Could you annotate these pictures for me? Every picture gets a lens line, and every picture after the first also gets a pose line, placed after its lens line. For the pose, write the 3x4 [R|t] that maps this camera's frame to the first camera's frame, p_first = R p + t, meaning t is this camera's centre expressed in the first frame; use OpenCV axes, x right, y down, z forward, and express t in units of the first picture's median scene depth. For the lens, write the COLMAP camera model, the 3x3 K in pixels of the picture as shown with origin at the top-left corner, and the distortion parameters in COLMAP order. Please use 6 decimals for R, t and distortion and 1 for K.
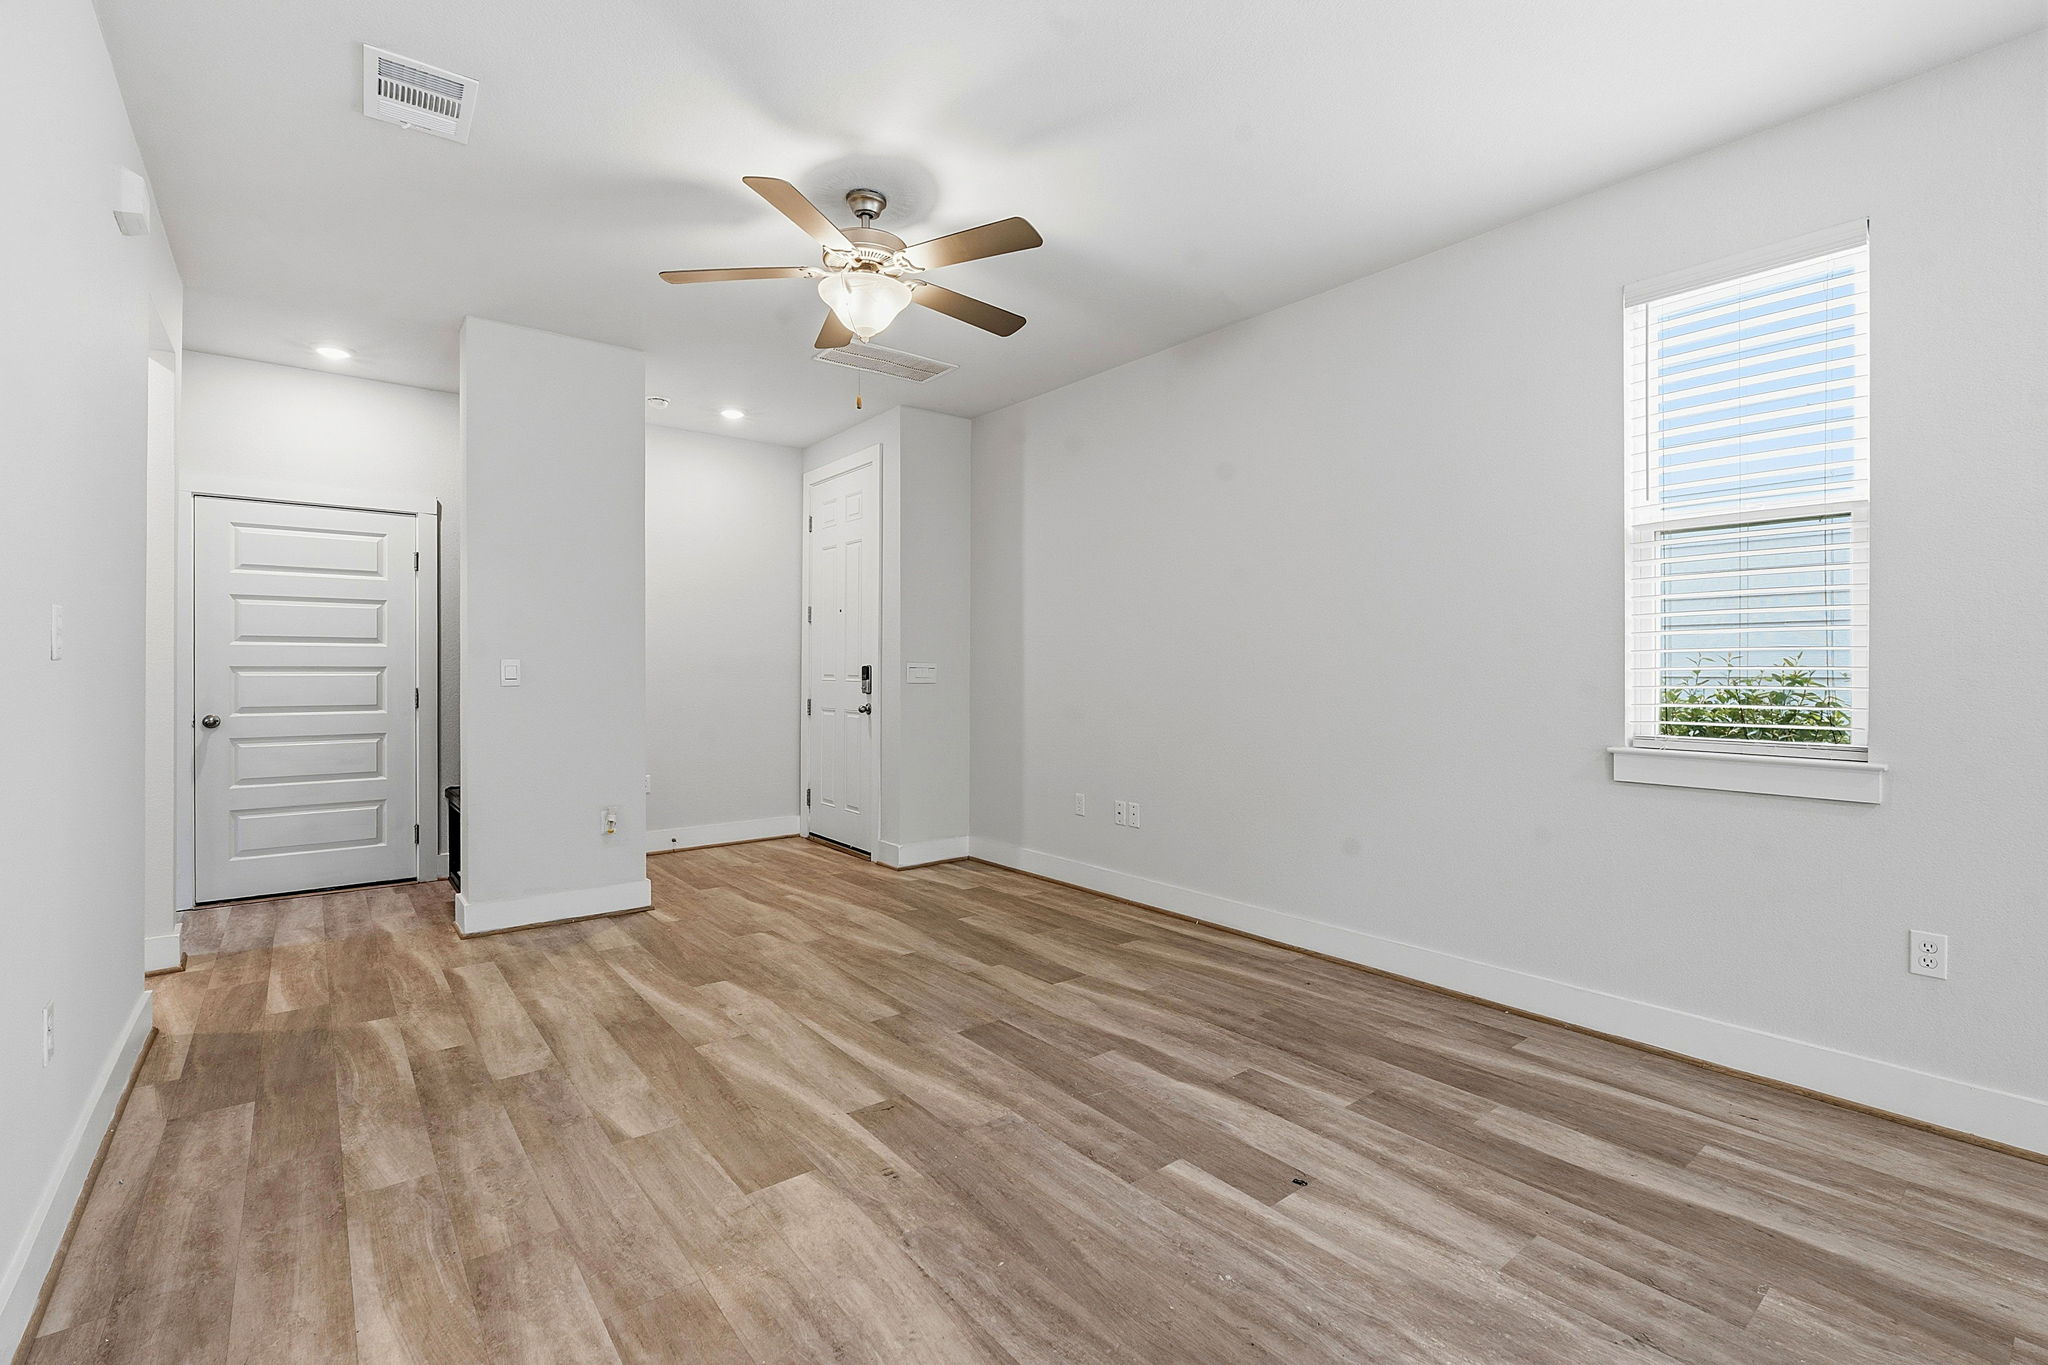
lens RADIAL K [[904.3, 0, 1018.6], [0, 904.3, 669.4], [0, 0, 1]] dist [-0.006481, 0.001099]
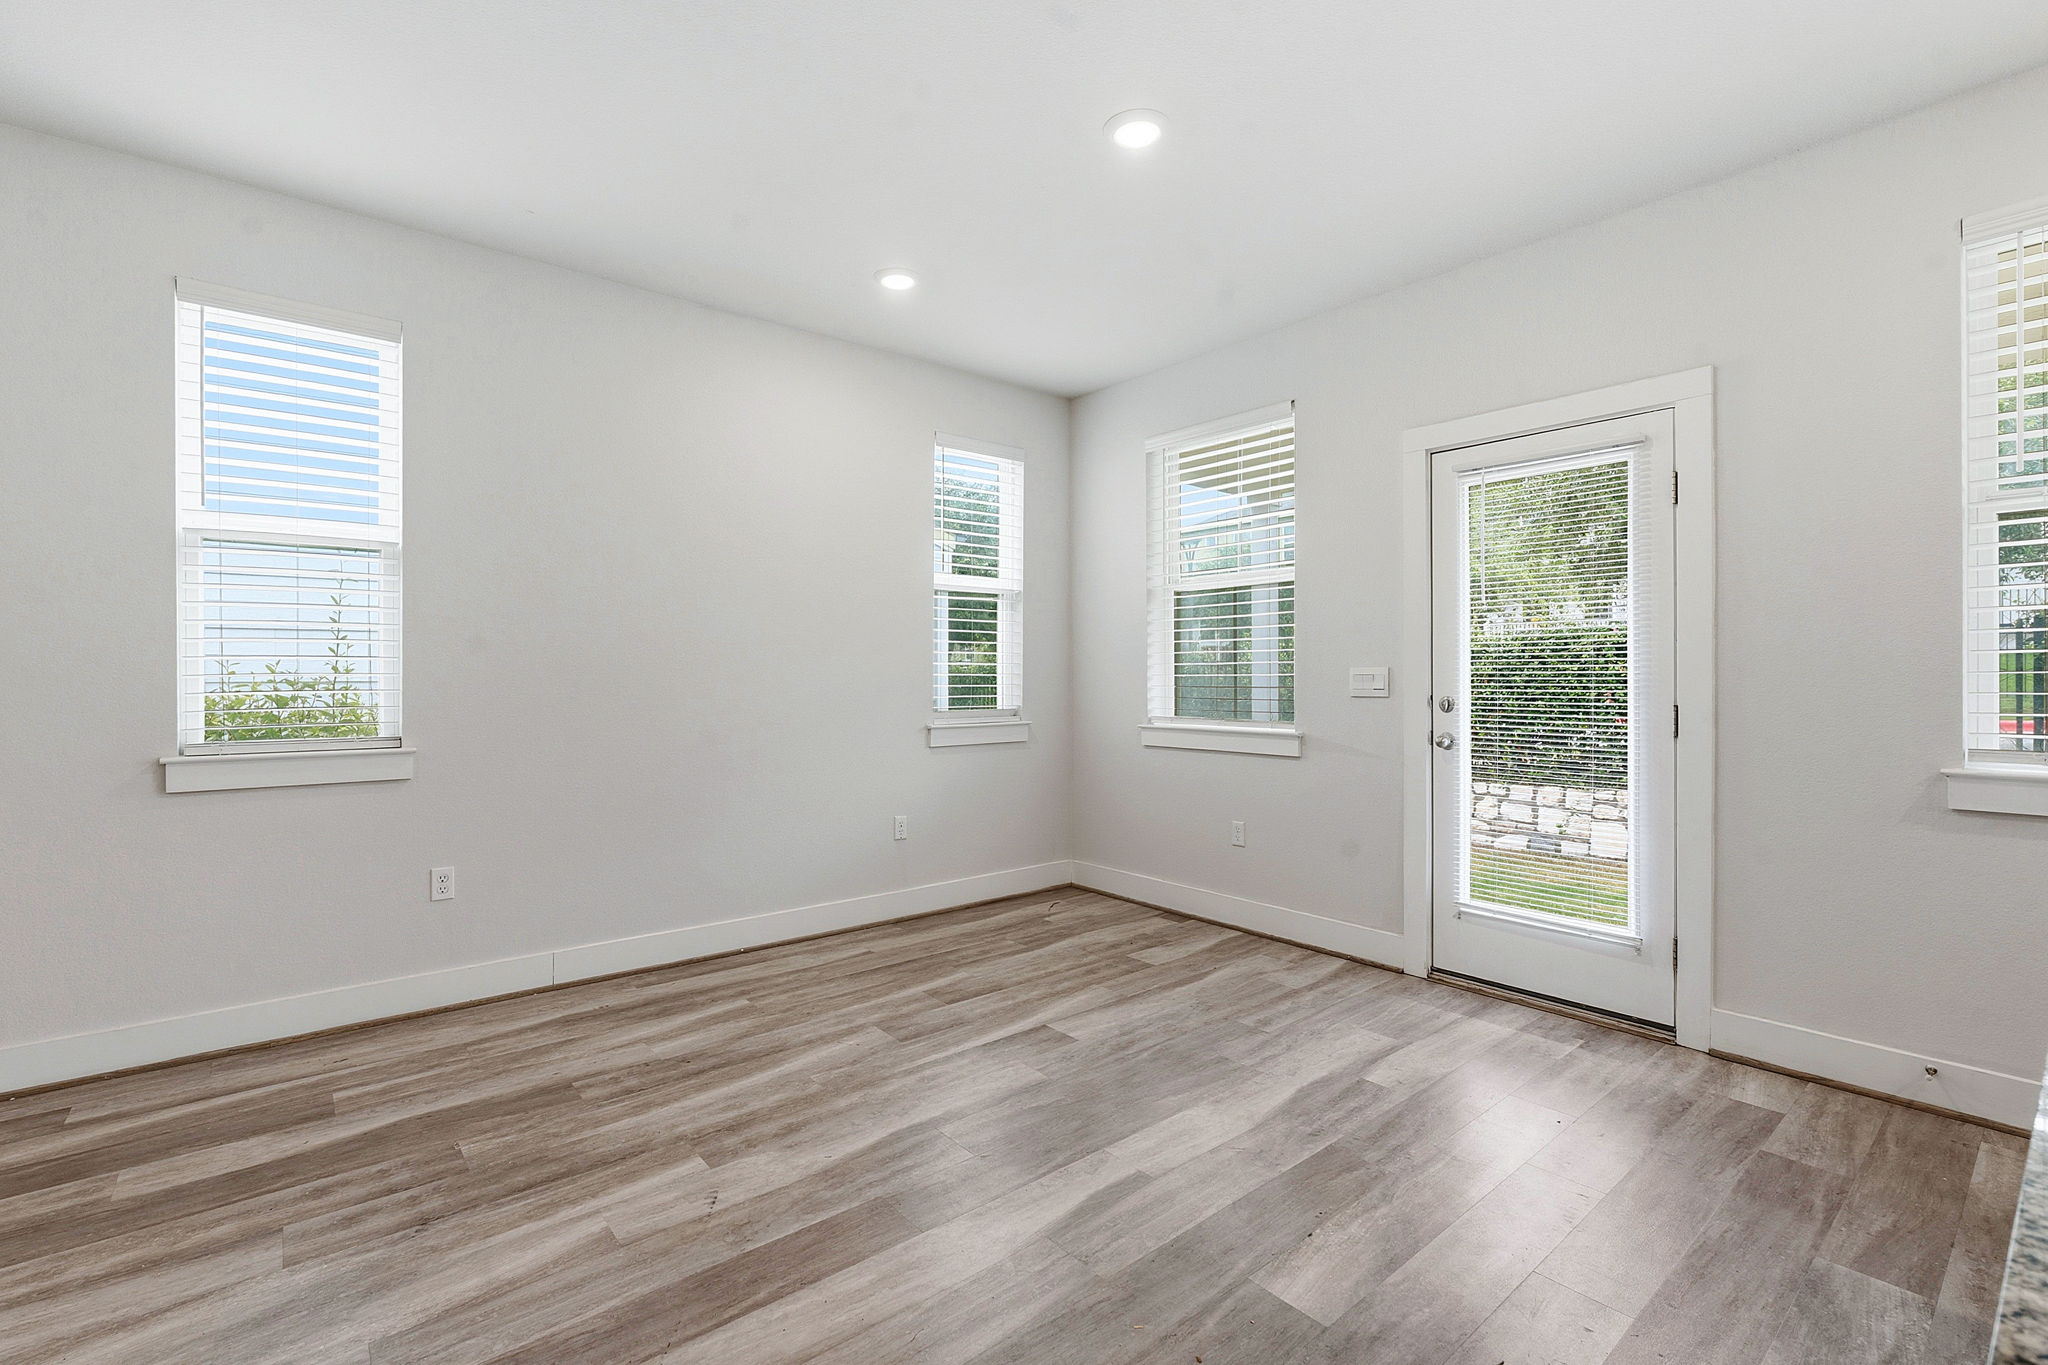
lens RADIAL K [[904.3, 0, 1025.4], [0, 904.3, 682.4], [0, 0, 1]] dist [-0.006481, 0.001099]
pose [[-0.018478, -0.010437, 0.999775, -0.396155], [0.001219, 0.999945, 0.010462, -0.002433], [-0.999829, 0.001412, -0.018465, 0.147522]]
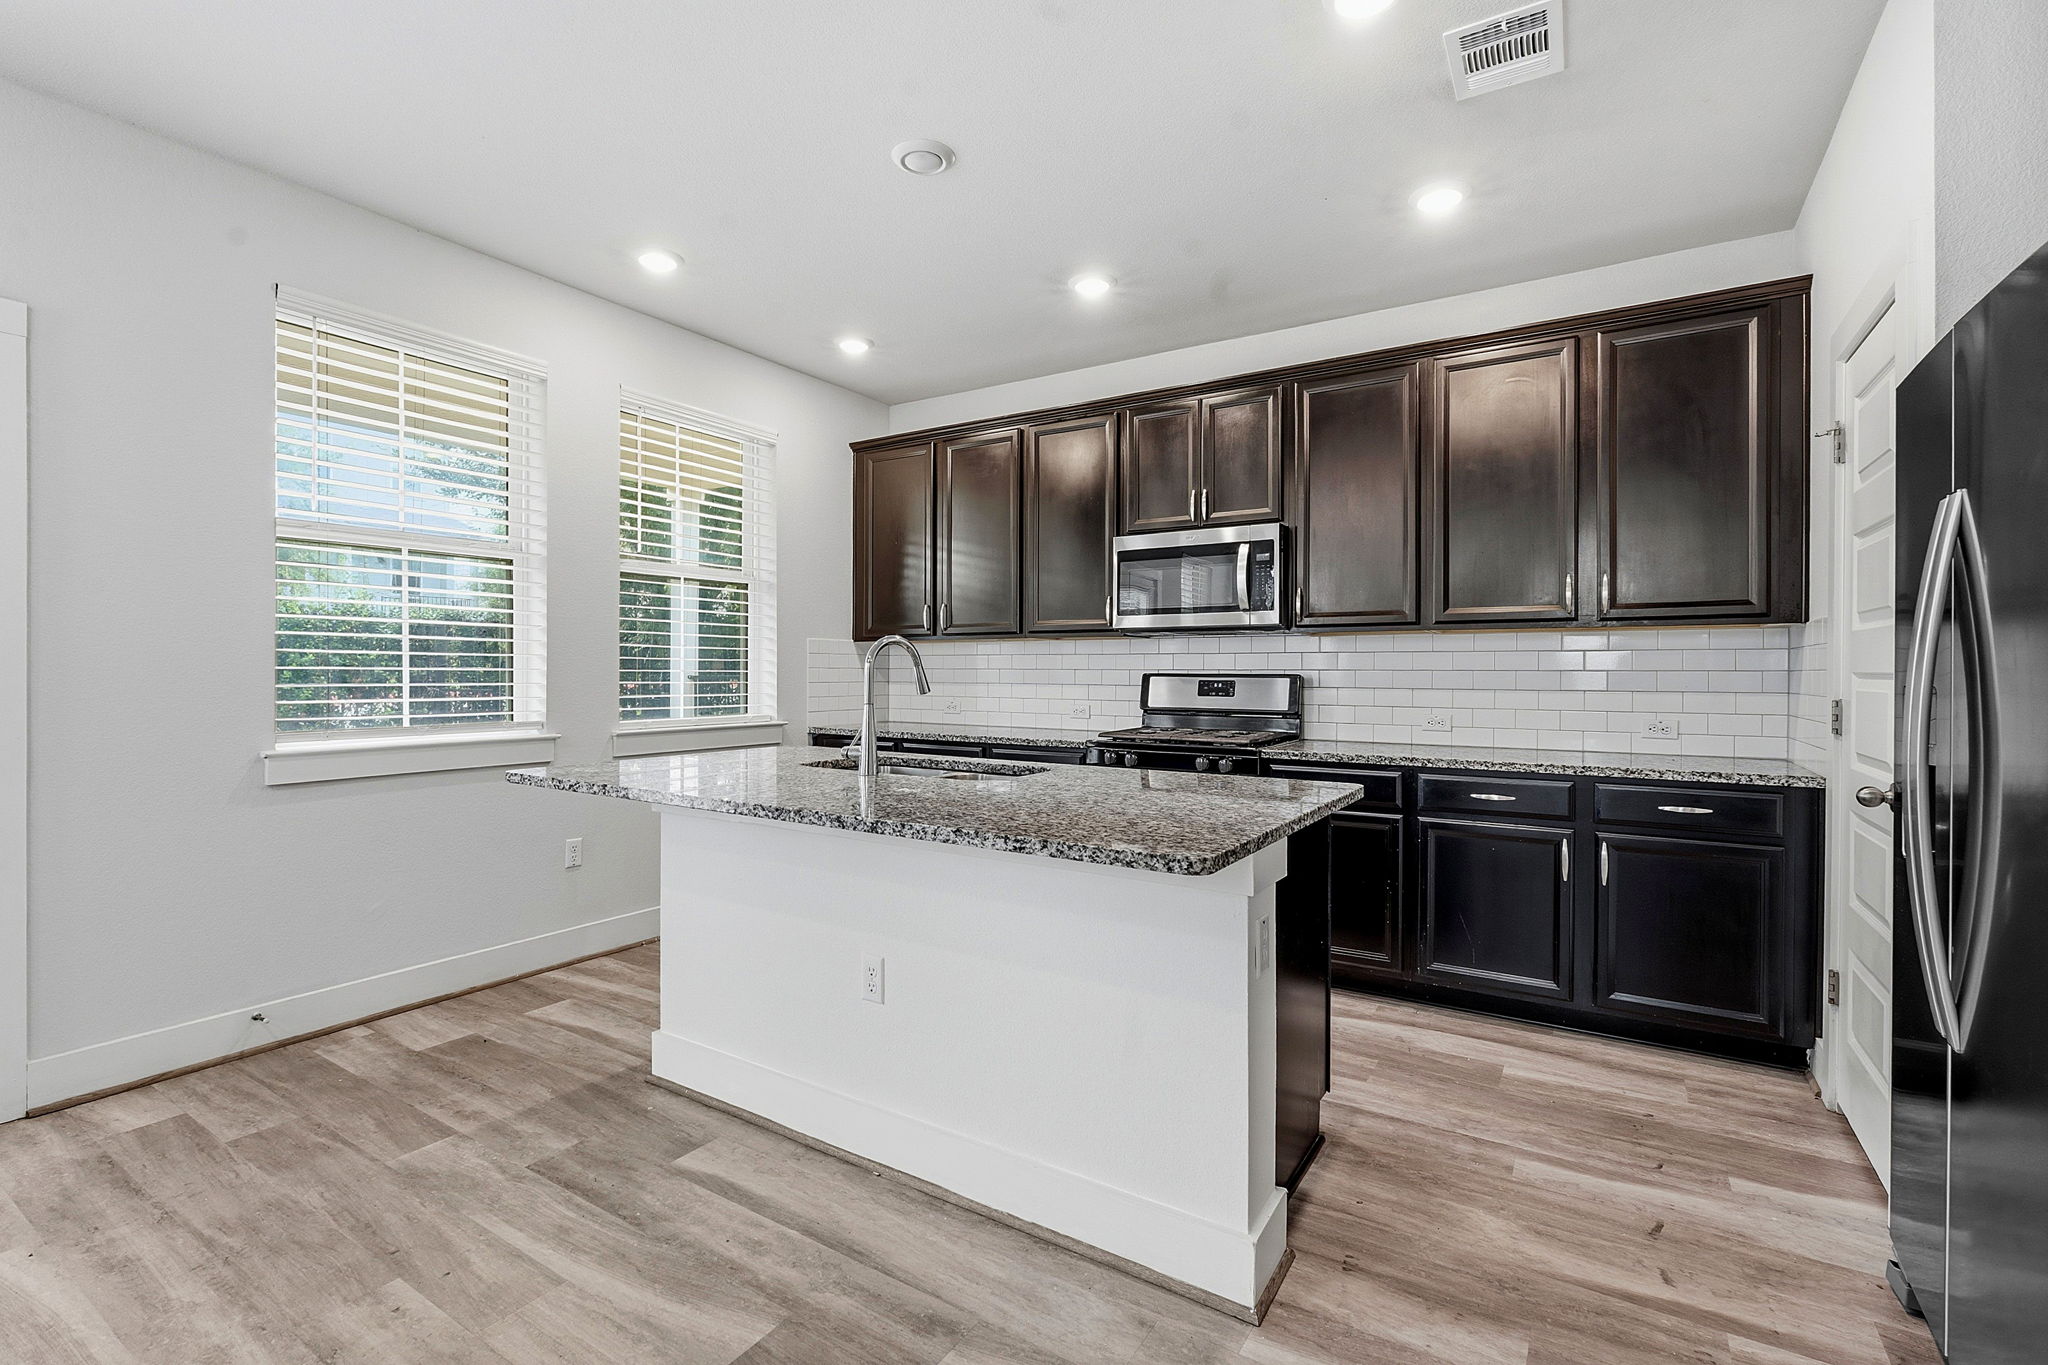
lens RADIAL K [[904.3, 0, 1035.3], [0, 904.3, 675.1], [0, 0, 1]] dist [-0.006481, 0.001099]
pose [[-0.944918, -0.006712, -0.327239, 0.070141], [-0.009269, 0.999937, 0.006254, -0.010061], [0.327176, 0.008943, -0.944921, 0.565259]]
